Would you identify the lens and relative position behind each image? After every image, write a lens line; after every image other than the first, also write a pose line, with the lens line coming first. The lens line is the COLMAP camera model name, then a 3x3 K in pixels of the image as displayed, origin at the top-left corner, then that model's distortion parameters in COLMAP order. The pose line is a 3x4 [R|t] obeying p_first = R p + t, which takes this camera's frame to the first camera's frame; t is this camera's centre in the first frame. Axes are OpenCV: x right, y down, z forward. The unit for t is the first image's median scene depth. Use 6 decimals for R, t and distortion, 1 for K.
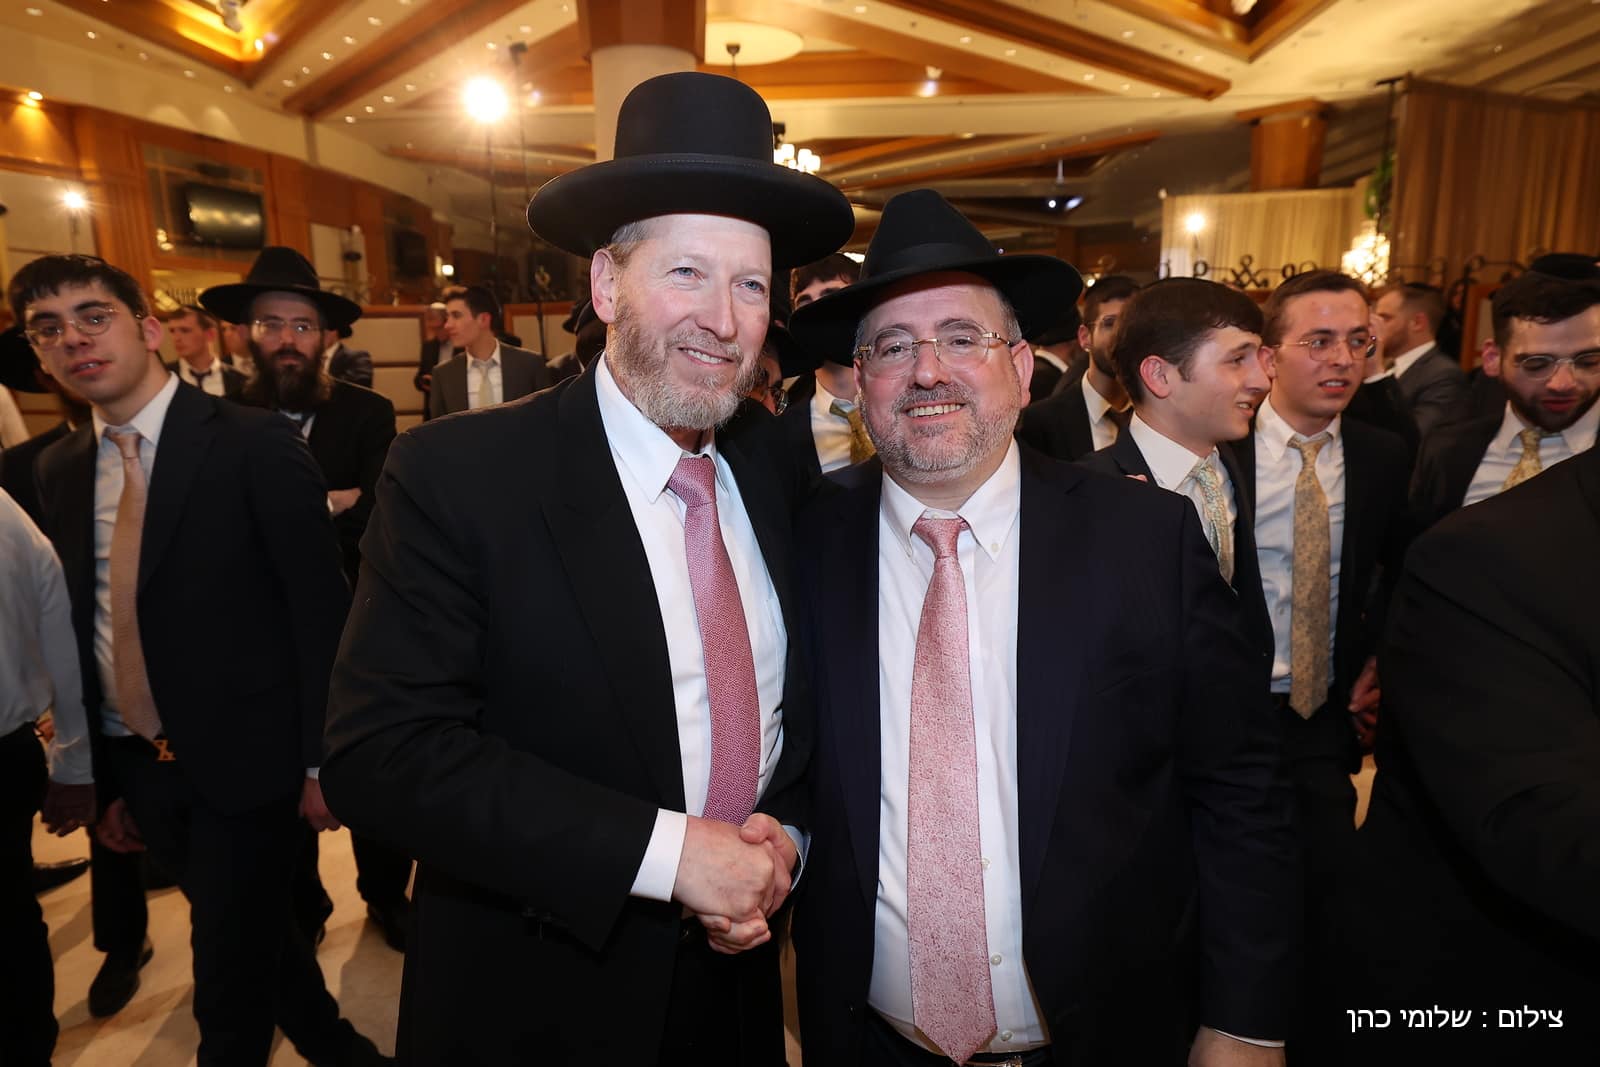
lens RADIAL K [[990.3, 0, 796.4], [0, 990.3, 535.5], [0, 0, 1]] dist [-0.008685, 0.016353]
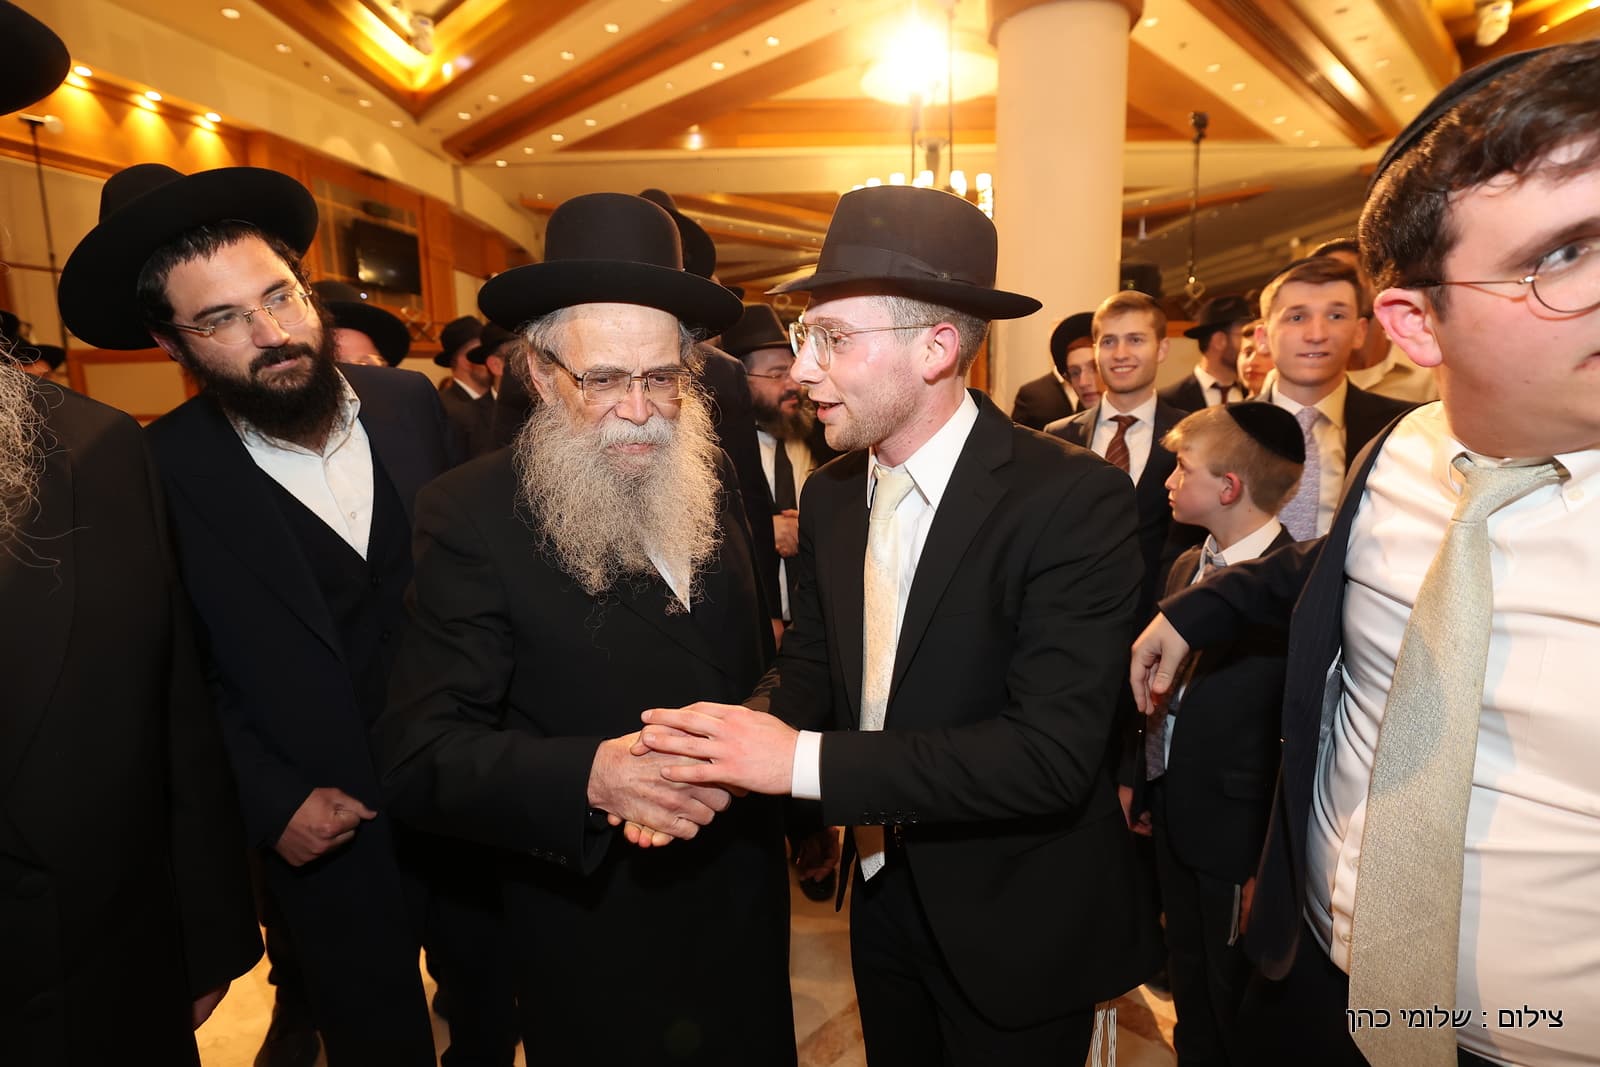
lens RADIAL K [[847.7, 0, 795.6], [0, 847.7, 530.1], [0, 0, 1]] dist [0.000431, 0.000596]
pose [[0.999112, -0.010977, 0.040688, -0.209886], [0.012426, 0.999291, -0.035537, -0.024542], [-0.040269, 0.036011, 0.998540, 0.170177]]
